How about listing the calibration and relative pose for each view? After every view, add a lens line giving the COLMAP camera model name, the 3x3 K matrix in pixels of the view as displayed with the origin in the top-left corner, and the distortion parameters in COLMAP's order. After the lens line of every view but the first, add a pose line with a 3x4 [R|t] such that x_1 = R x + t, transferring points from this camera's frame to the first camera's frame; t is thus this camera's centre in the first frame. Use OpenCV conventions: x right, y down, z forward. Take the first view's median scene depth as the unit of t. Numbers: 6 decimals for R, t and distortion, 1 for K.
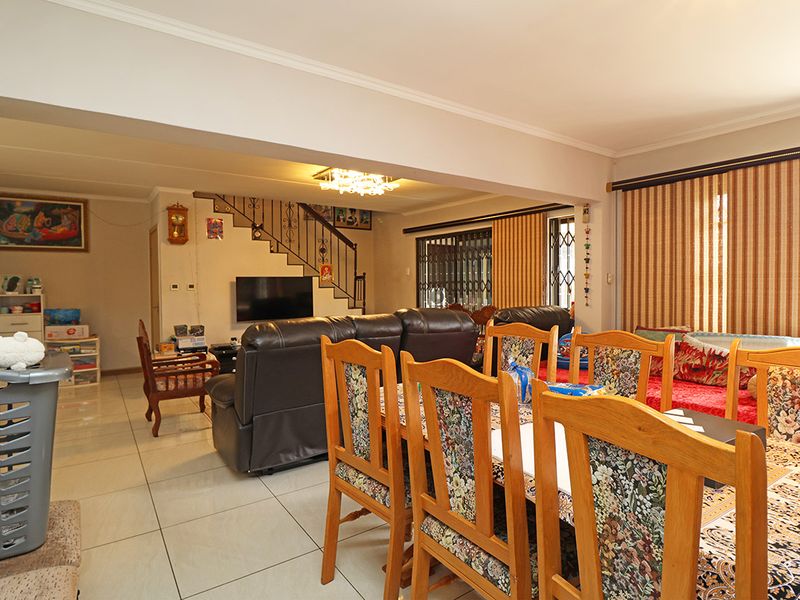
lens RADIAL K [[415.9, 0, 402.8], [0, 415.9, 290.7], [0, 0, 1]] dist [0.001651, -0.014841]
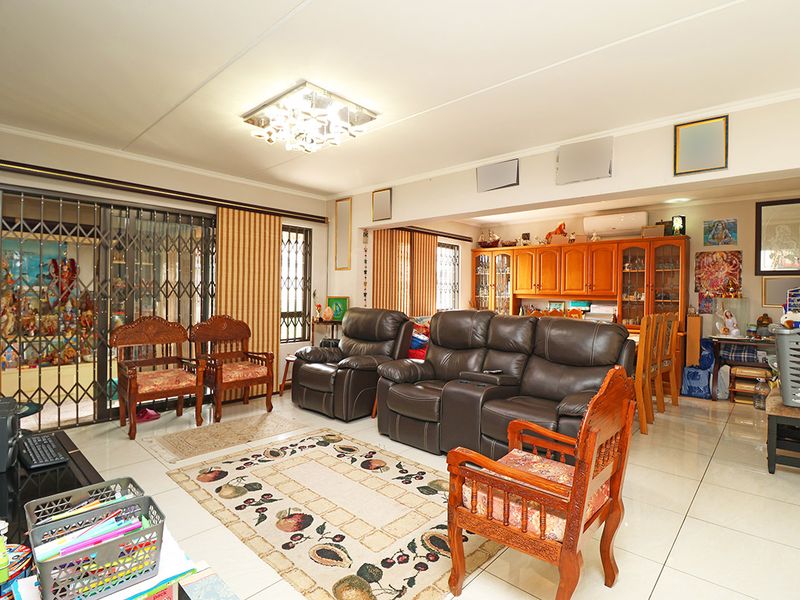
lens RADIAL K [[417.4, 0, 403.8], [0, 417.4, 292.8], [0, 0, 1]] dist [0.004157, -0.016071]
pose [[-0.191344, 0.002600, 0.981519, -0.678950], [0.004555, 0.999988, -0.001761, -0.003103], [-0.981512, 0.004134, -0.191354, 0.872511]]
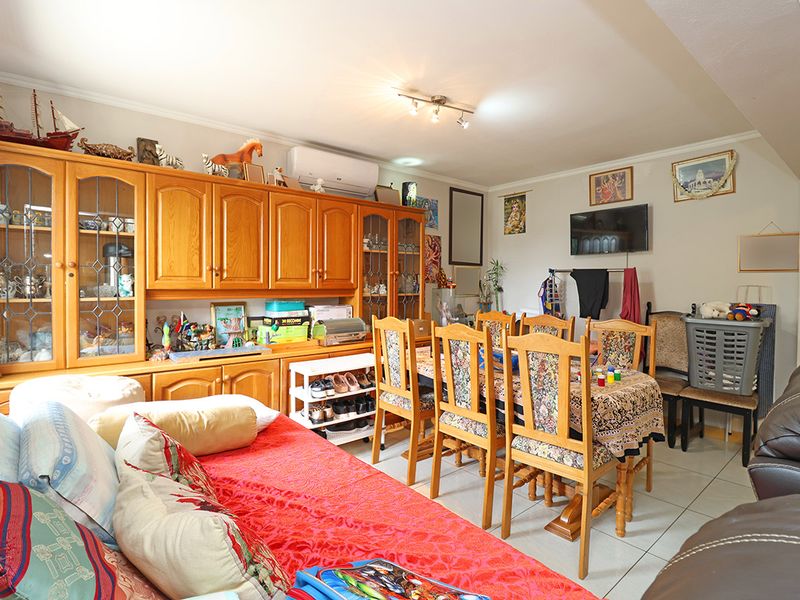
lens RADIAL K [[417.4, 0, 403.8], [0, 417.4, 292.8], [0, 0, 1]] dist [0.004157, -0.016071]
pose [[-0.998098, 0.003854, -0.061521, 0.237360], [0.001312, 0.999146, 0.041303, -0.016331], [0.061627, 0.041144, -0.997251, 0.802286]]
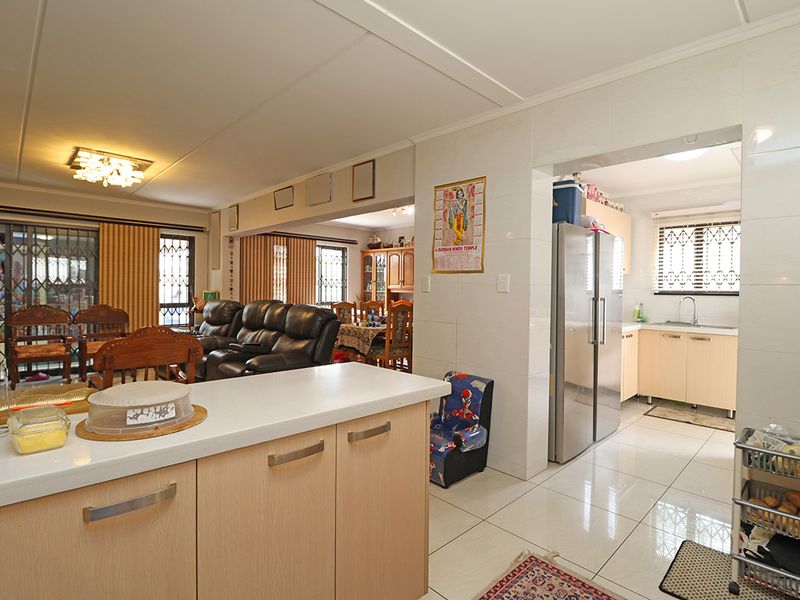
lens RADIAL K [[417.4, 0, 403.8], [0, 417.4, 292.8], [0, 0, 1]] dist [0.004157, -0.016071]
pose [[-0.130357, -0.004840, 0.991455, -0.974474], [0.006771, 0.999960, 0.005771, 0.005805], [-0.991444, 0.007465, -0.130319, 0.437153]]
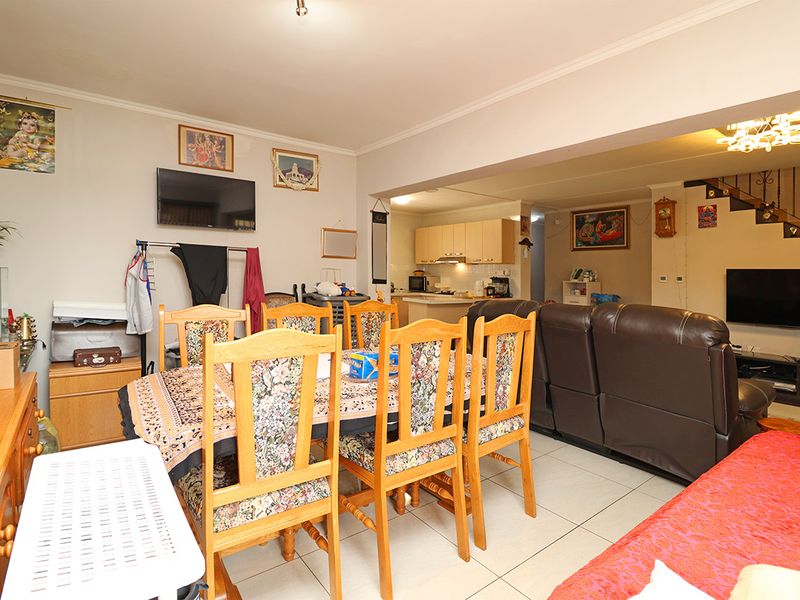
lens RADIAL K [[428.0, 0, 376.4], [0, 428.0, 279.9], [0, 0, 1]] dist [-0.000437, -0.022616]
pose [[0.011166, 0.020444, -0.999729, 0.497604], [-0.040674, 0.998973, 0.019974, 0.001495], [0.999110, 0.040440, 0.011987, 0.280939]]
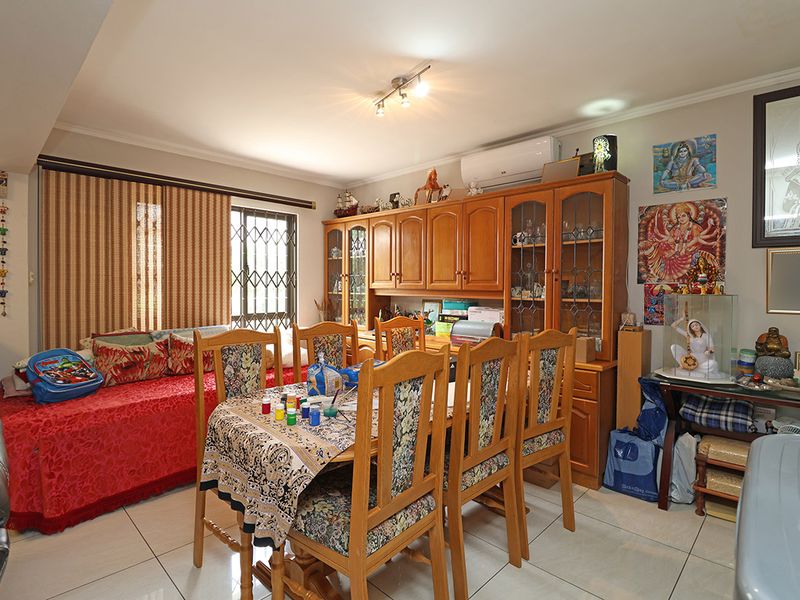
lens RADIAL K [[417.4, 0, 403.8], [0, 417.4, 292.8], [0, 0, 1]] dist [0.004157, -0.016071]
pose [[-0.160933, -0.011264, 0.986901, -0.298092], [0.013298, 0.999819, 0.013580, -0.002424], [-0.986876, 0.015309, -0.160754, 0.365207]]
